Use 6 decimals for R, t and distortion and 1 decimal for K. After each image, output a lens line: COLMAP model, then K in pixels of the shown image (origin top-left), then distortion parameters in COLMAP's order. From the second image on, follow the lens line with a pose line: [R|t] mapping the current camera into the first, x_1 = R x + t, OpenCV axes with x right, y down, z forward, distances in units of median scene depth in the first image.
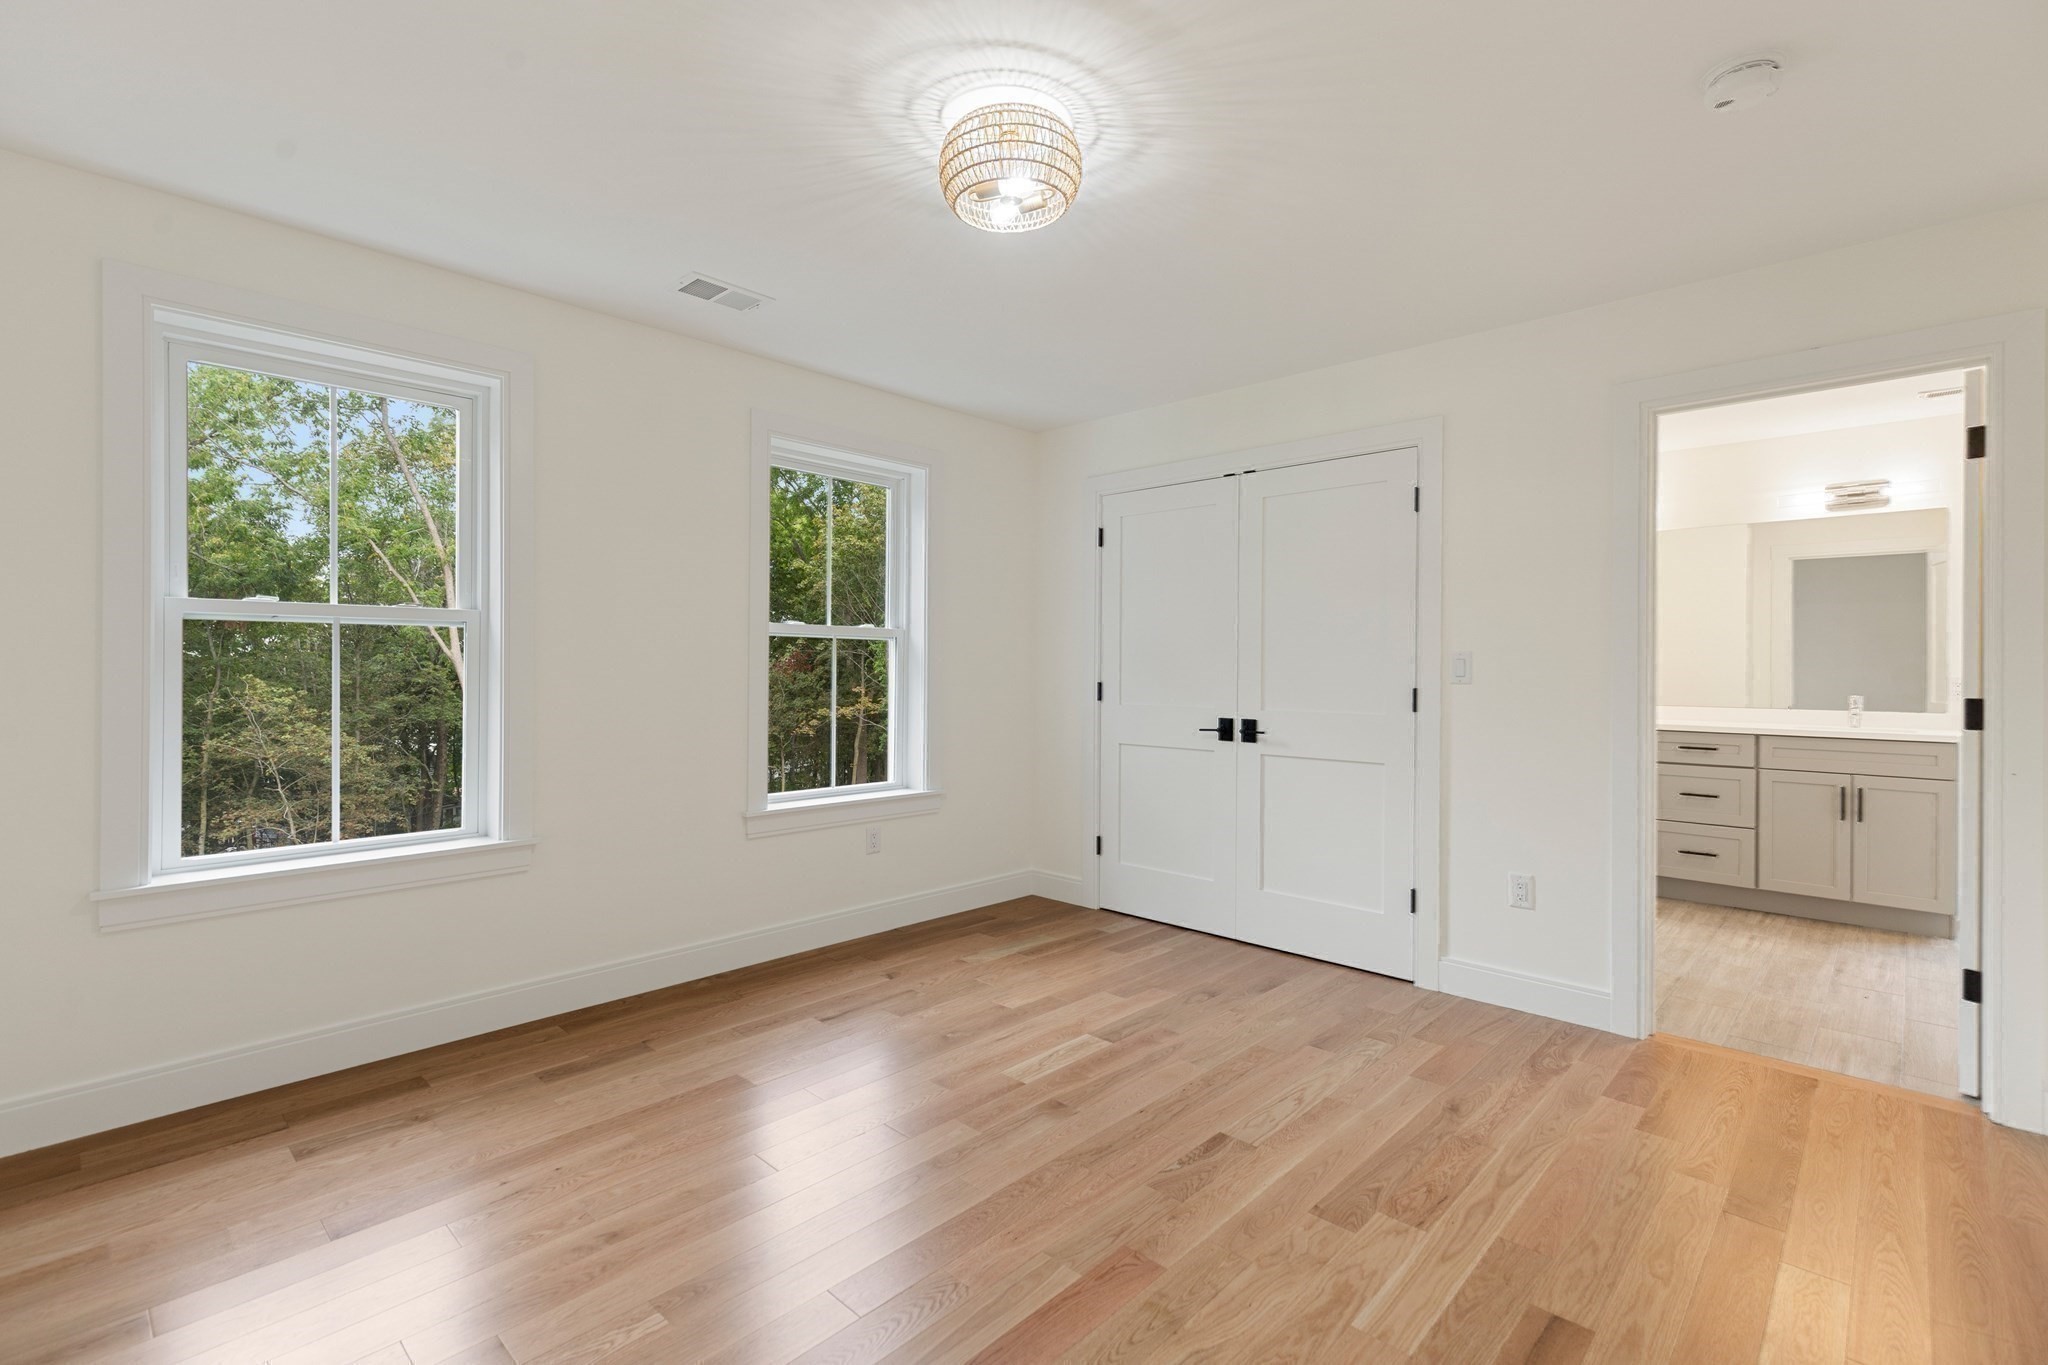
lens RADIAL K [[930.9, 0, 1006.3], [0, 930.9, 681.4], [0, 0, 1]] dist [0.000004, -0.000494]
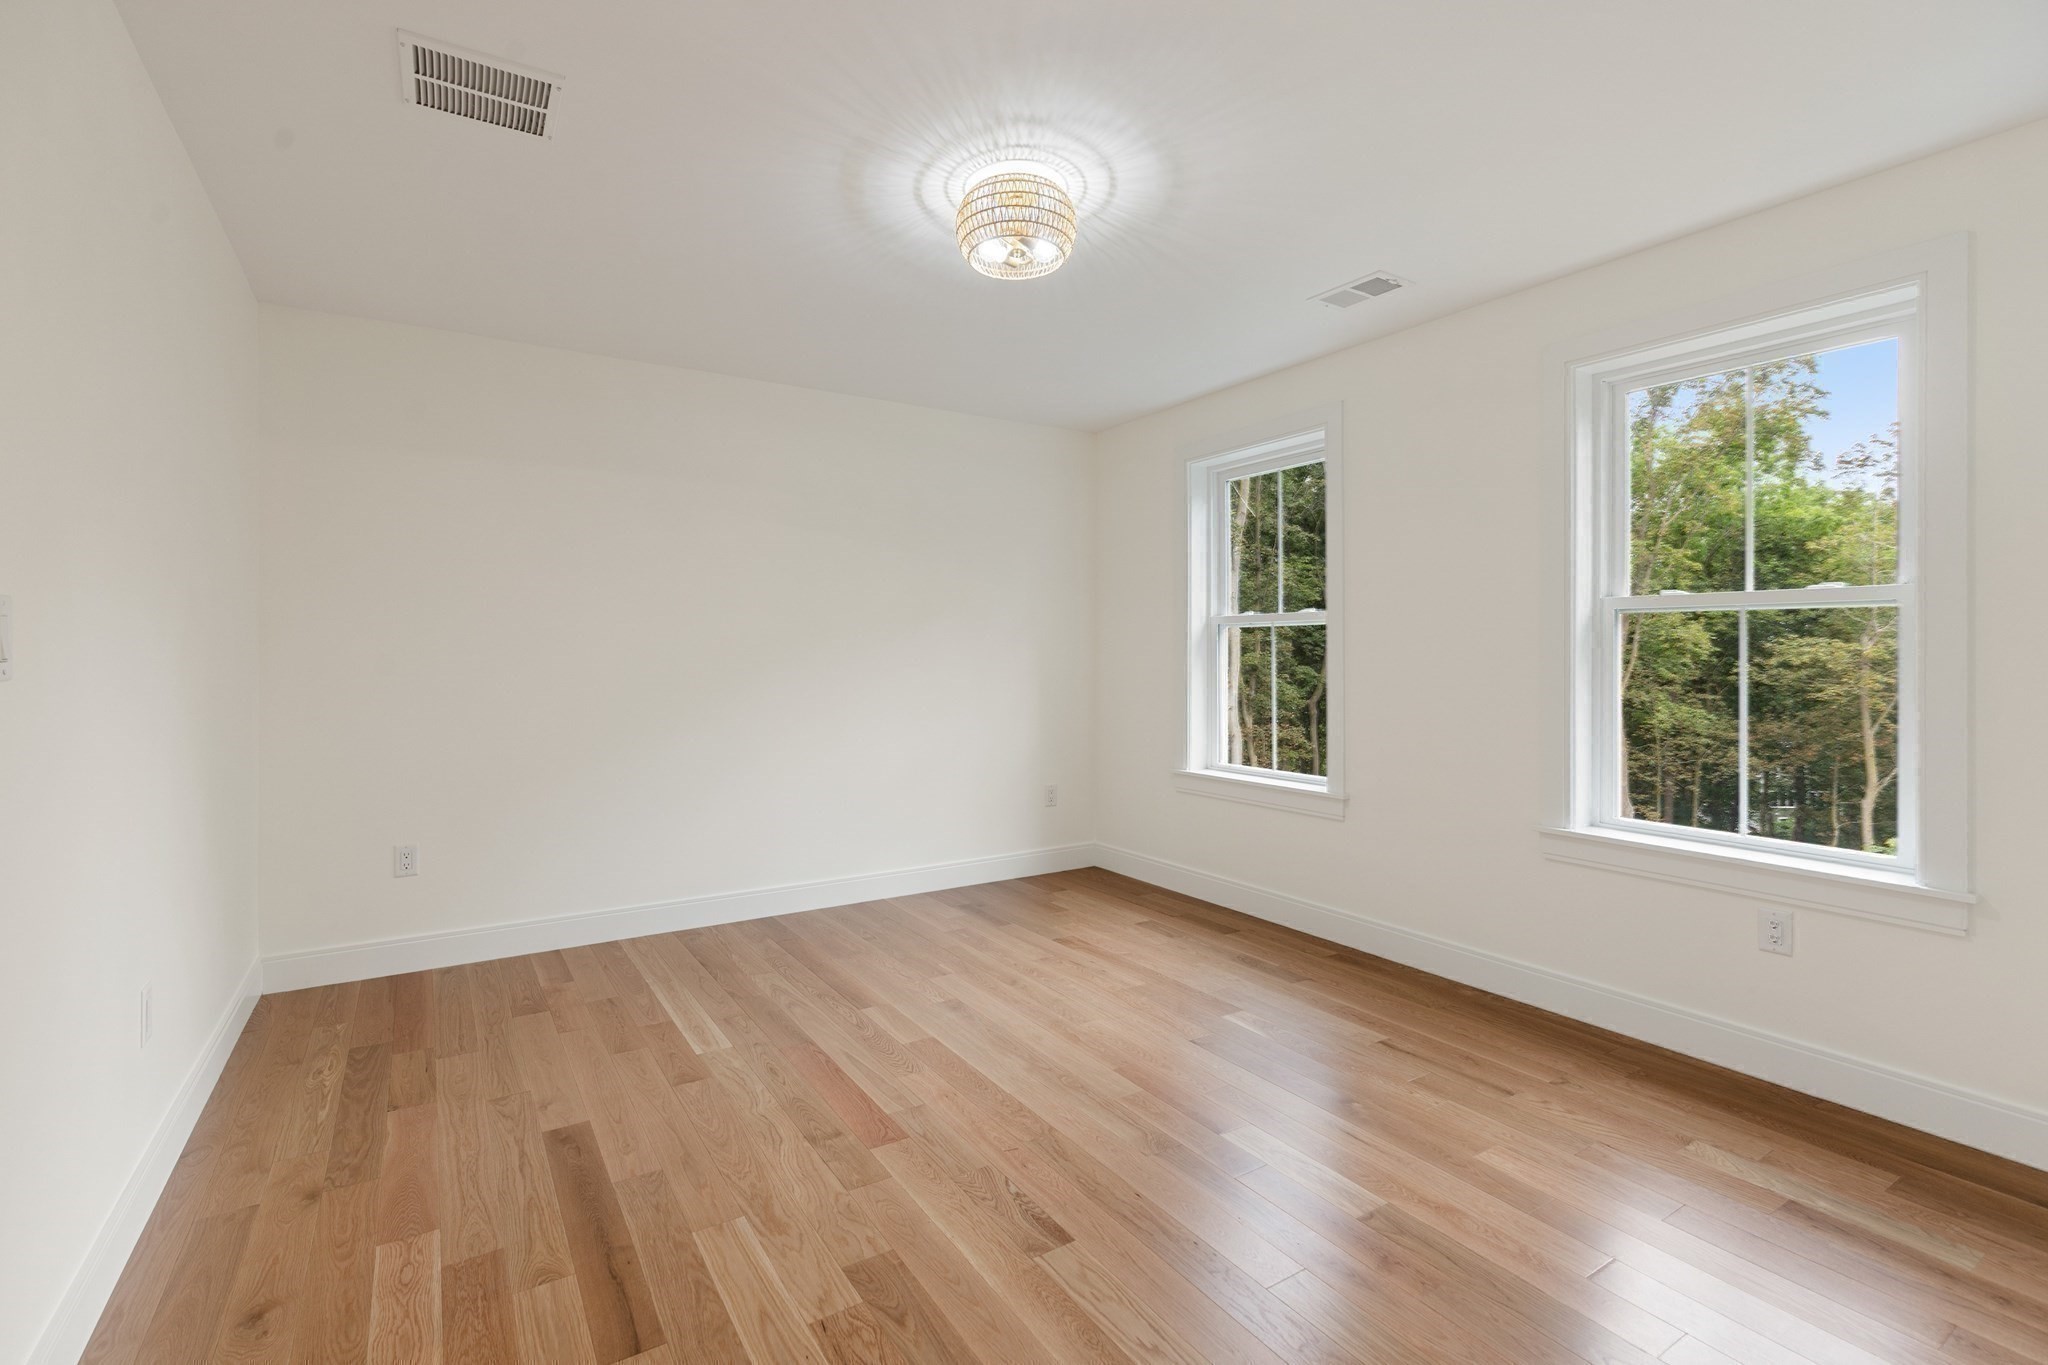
lens RADIAL K [[930.9, 0, 1024.2], [0, 930.9, 666.2], [0, 0, 1]] dist [0.000004, -0.000494]
pose [[-0.228865, 0.011915, -0.973385, 0.794329], [-0.016472, 0.999735, 0.016111, -0.013049], [0.973319, 0.019720, -0.228608, 0.893426]]
